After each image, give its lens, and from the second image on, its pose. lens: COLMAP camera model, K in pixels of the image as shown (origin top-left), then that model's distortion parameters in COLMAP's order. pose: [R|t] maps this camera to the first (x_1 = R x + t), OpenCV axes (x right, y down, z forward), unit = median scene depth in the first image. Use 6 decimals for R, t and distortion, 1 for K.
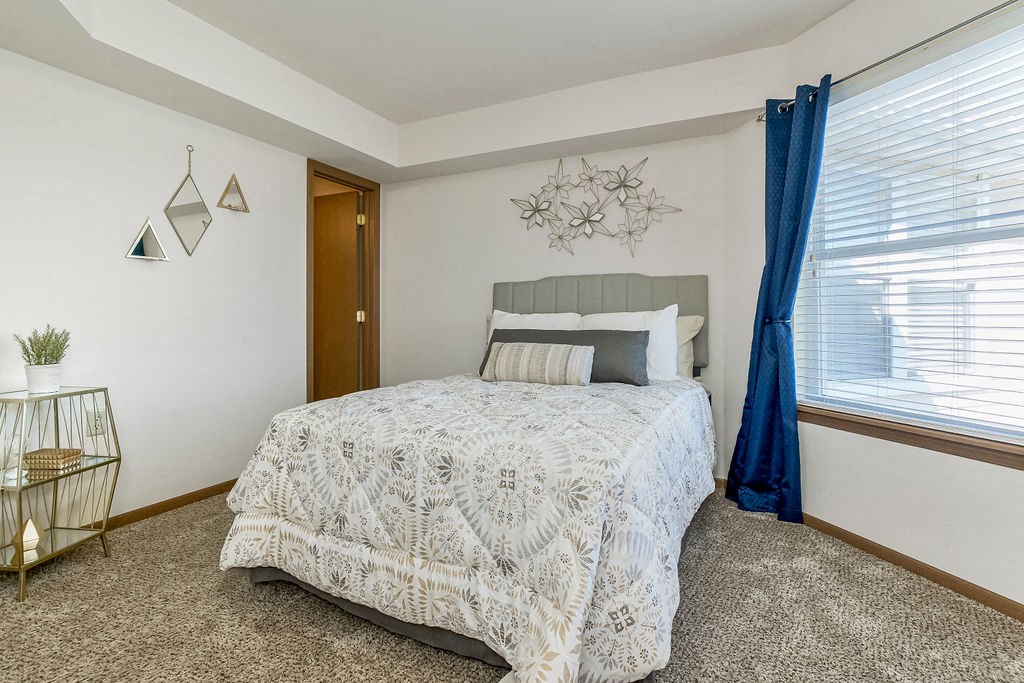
lens RADIAL K [[490.2, 0, 511.2], [0, 490.2, 315.4], [0, 0, 1]] dist [-0.011601, -0.000192]
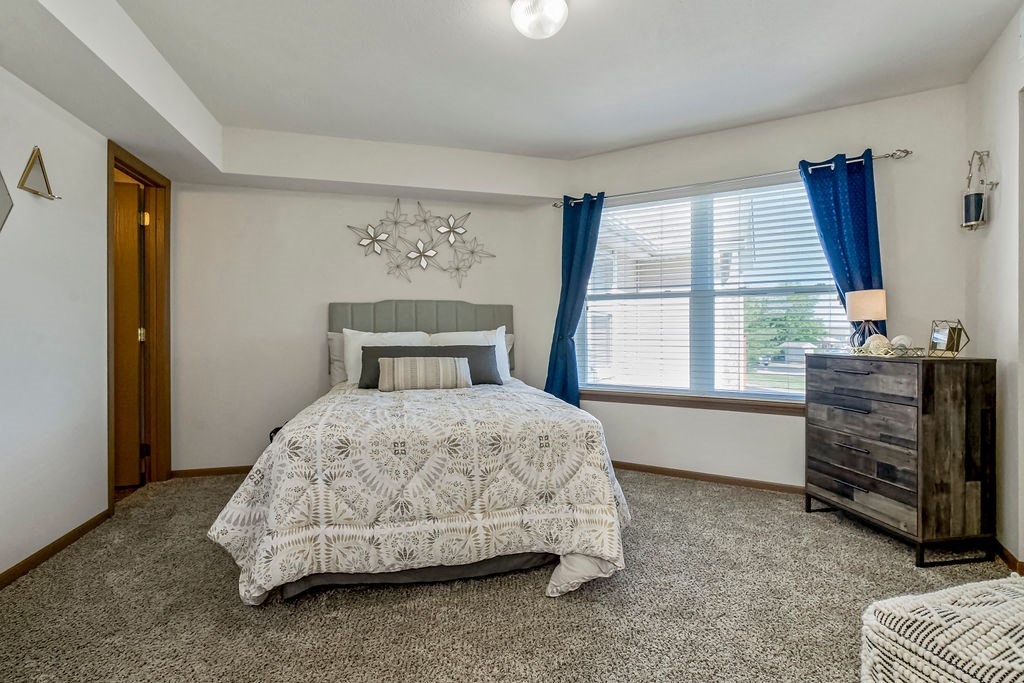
lens RADIAL K [[469.9, 0, 510.4], [0, 469.9, 335.8], [0, 0, 1]] dist [0.001171, 0.000194]
pose [[0.761532, -0.004877, 0.648109, -0.579184], [-0.002254, 0.999946, 0.010172, -0.008878], [-0.648124, -0.009207, 0.761479, -0.034286]]
